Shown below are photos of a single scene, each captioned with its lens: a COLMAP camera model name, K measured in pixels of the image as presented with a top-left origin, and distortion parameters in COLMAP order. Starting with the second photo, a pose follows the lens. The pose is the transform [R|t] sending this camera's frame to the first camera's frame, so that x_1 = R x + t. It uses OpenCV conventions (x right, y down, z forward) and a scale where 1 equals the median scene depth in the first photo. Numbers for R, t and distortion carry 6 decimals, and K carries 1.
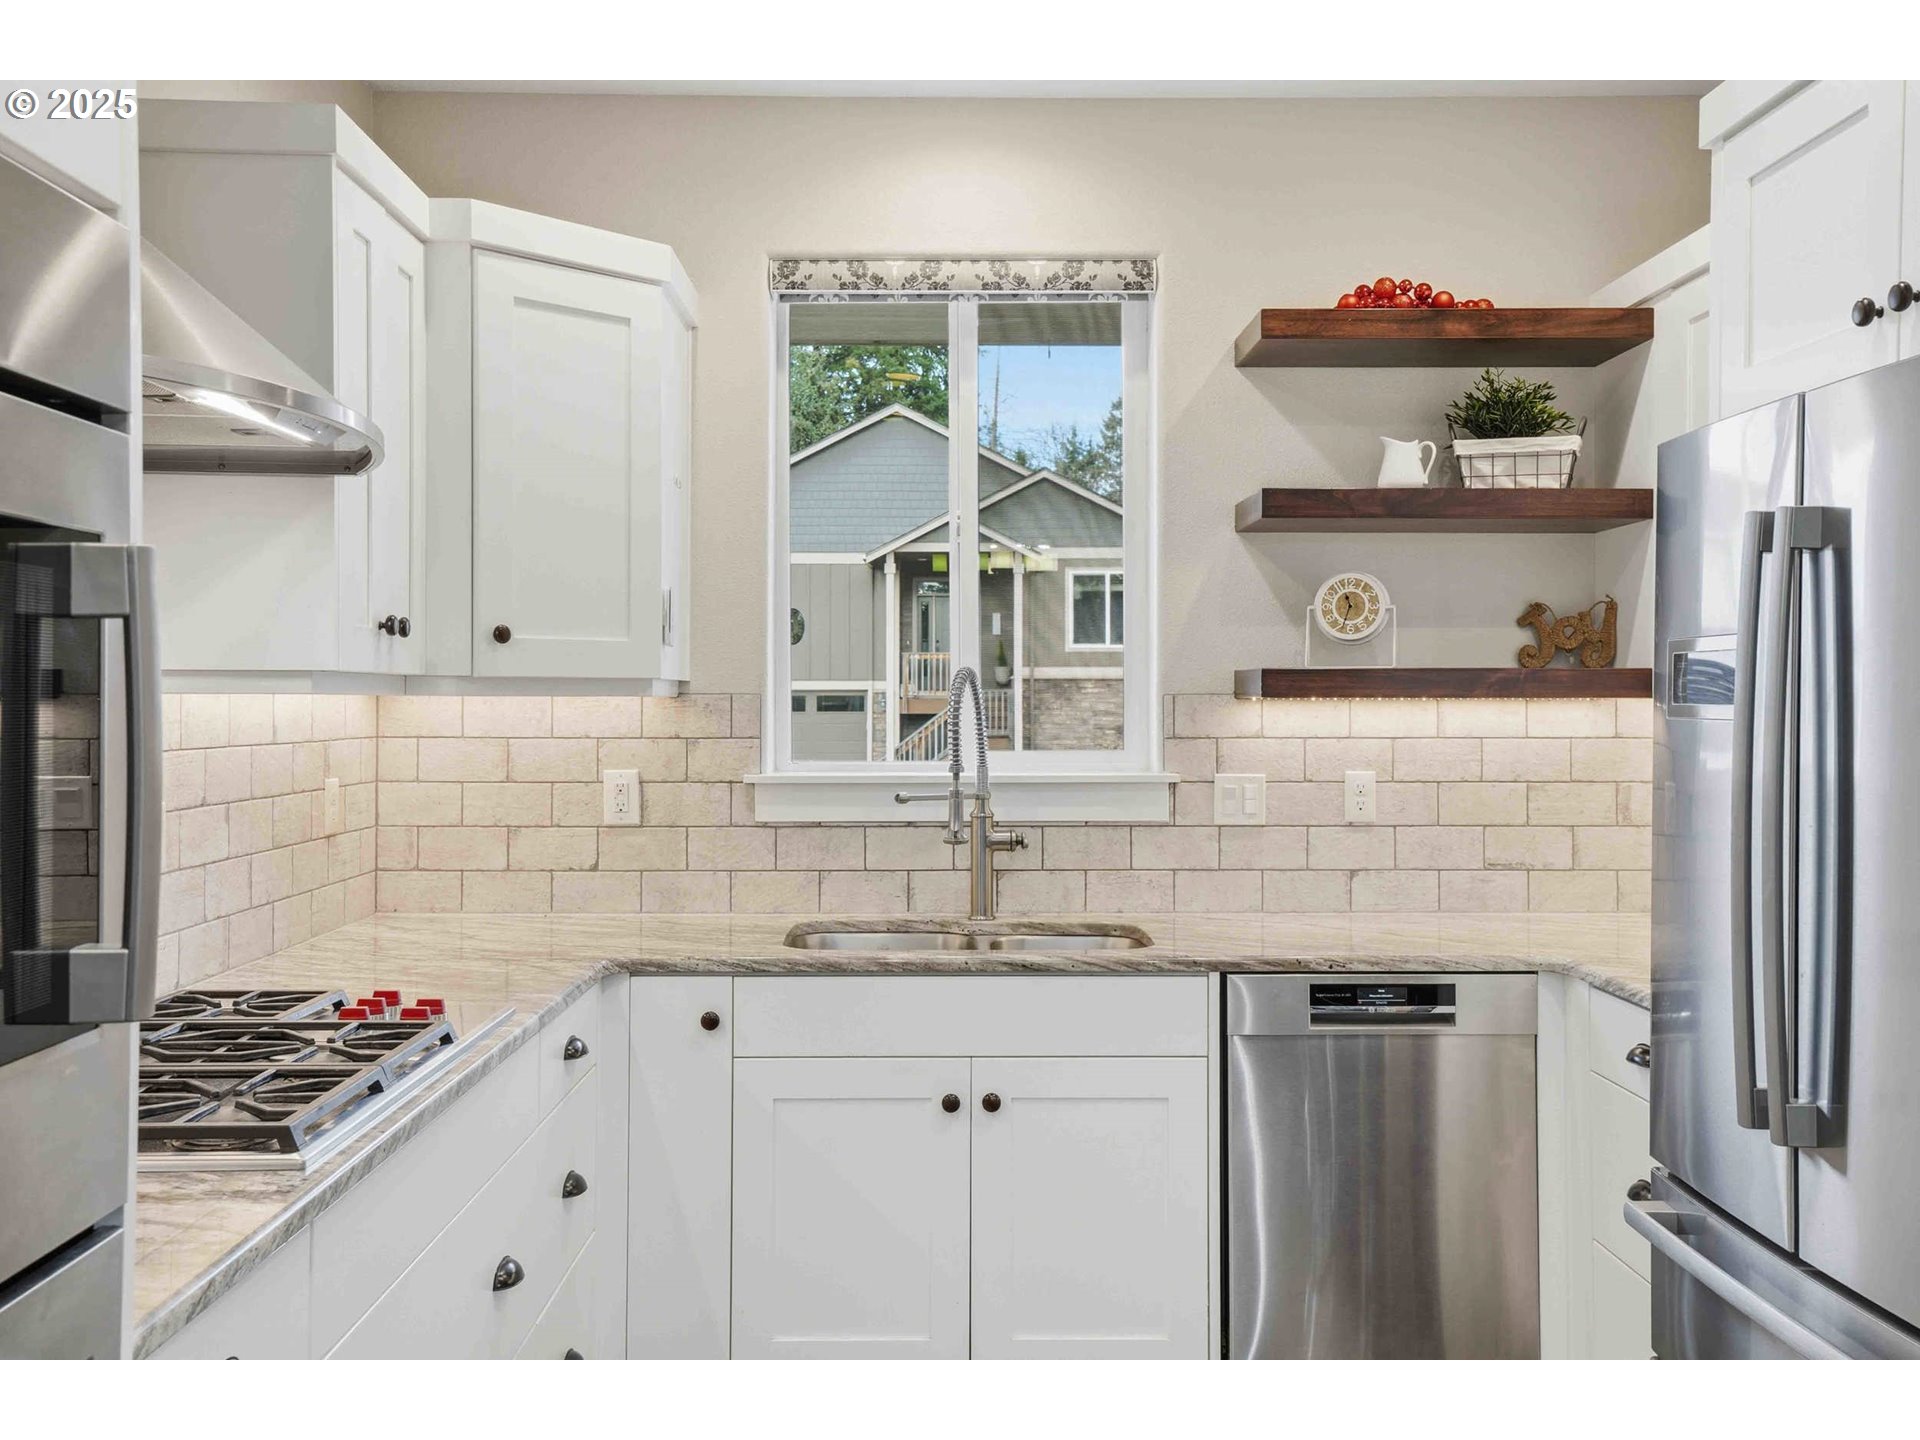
lens RADIAL K [[1722.1, 0, 934.4], [0, 1722.1, 690.2], [0, 0, 1]] dist [0.049739, -0.007319]
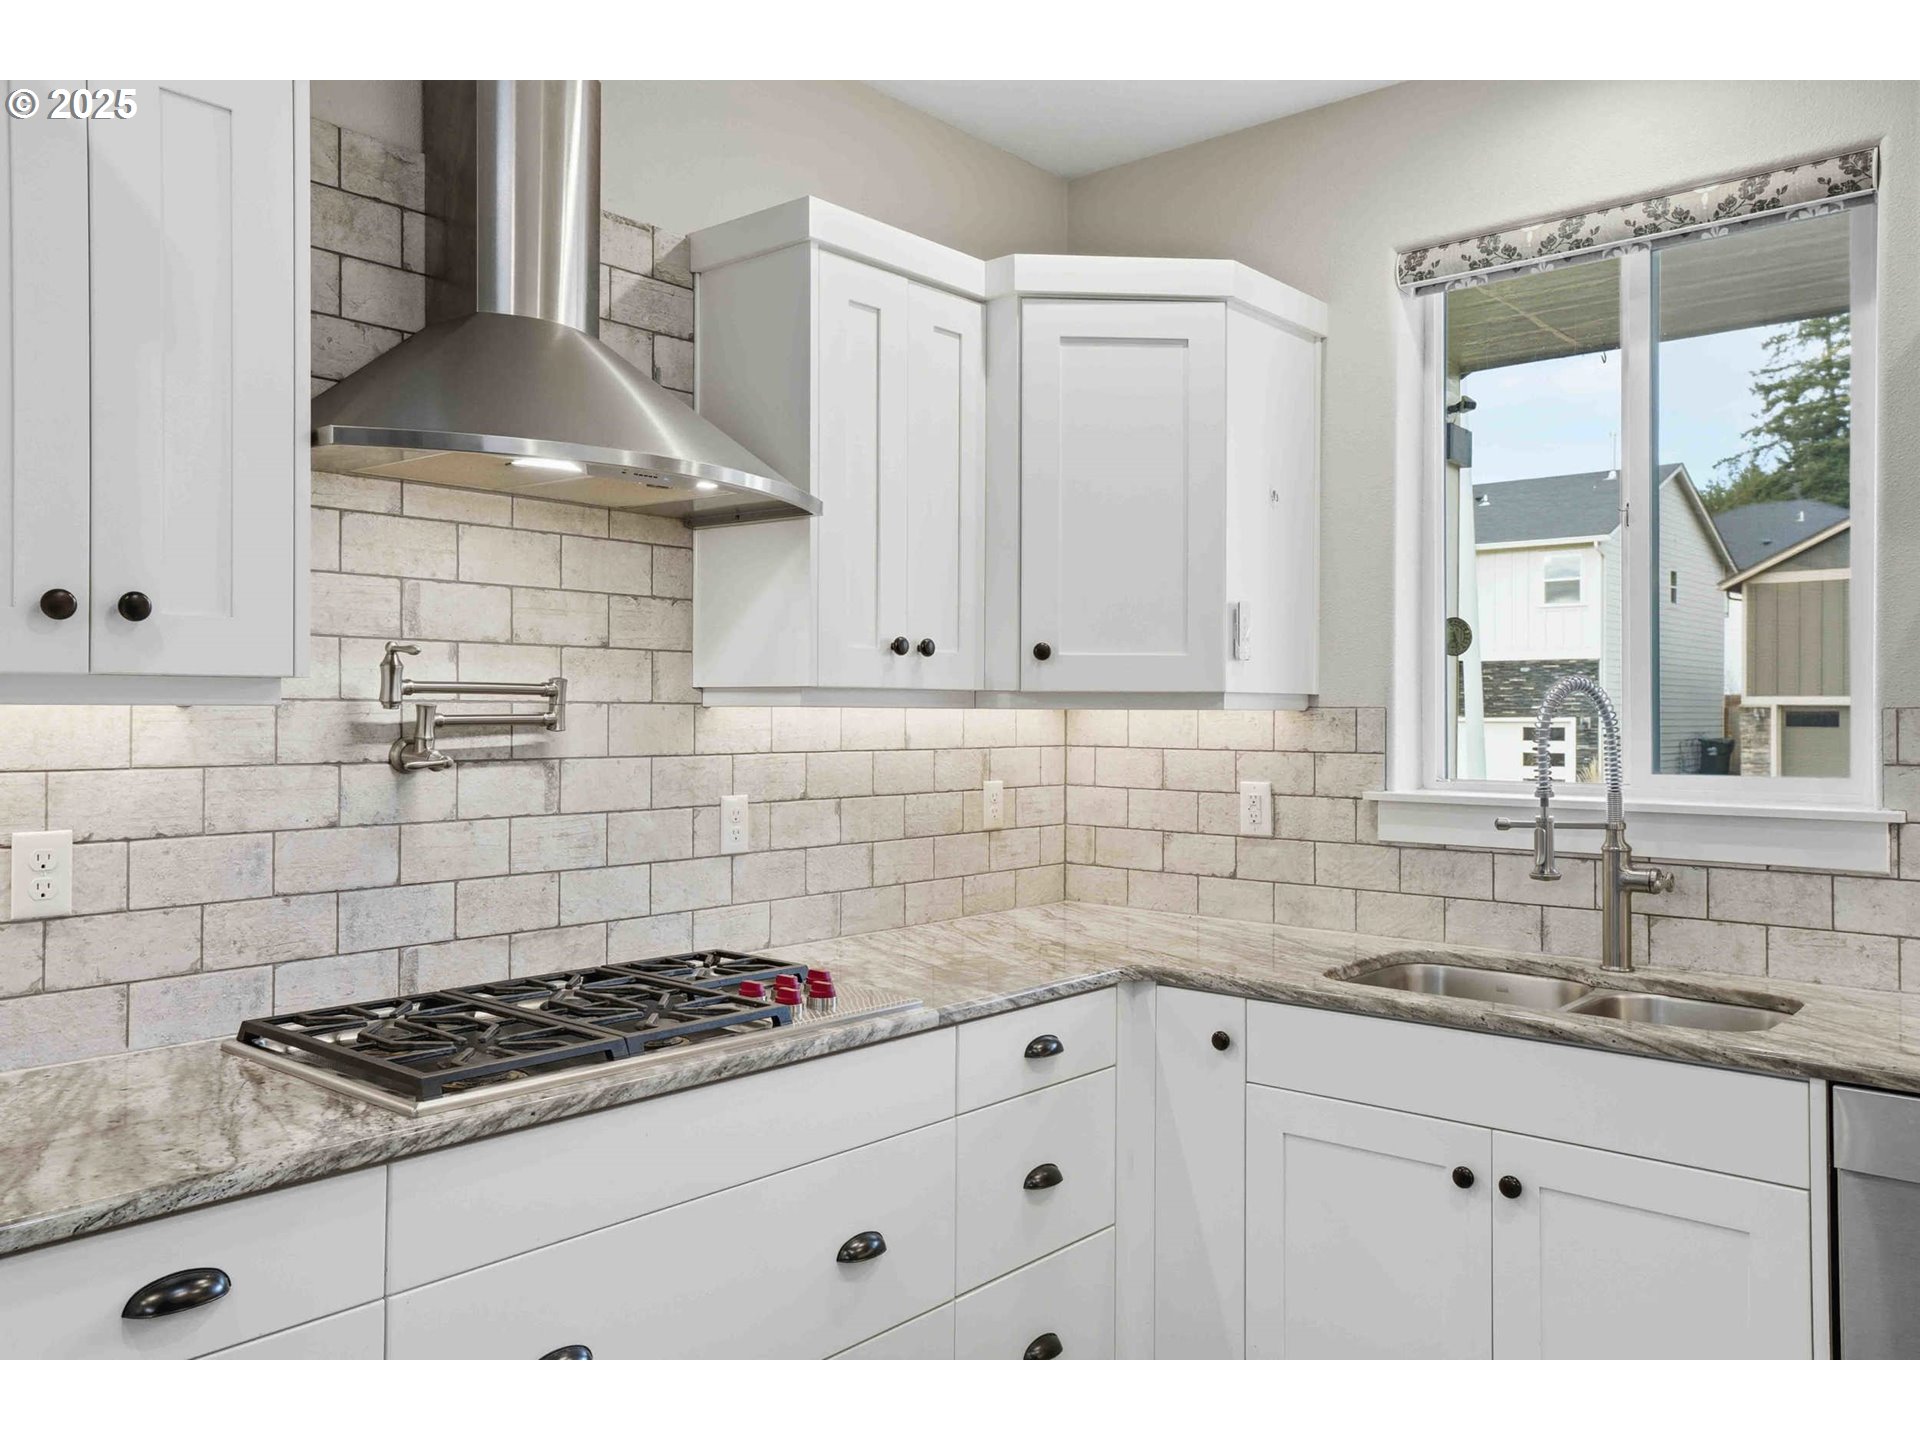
lens RADIAL K [[1451.5, 0, 970.2], [0, 1451.5, 703.3], [0, 0, 1]] dist [0.007136, 0.046473]
pose [[0.757064, -0.002447, -0.653336, 0.253832], [0.000554, 0.999995, -0.003103, 0.002187], [0.653341, 0.001987, 0.757061, 0.237117]]
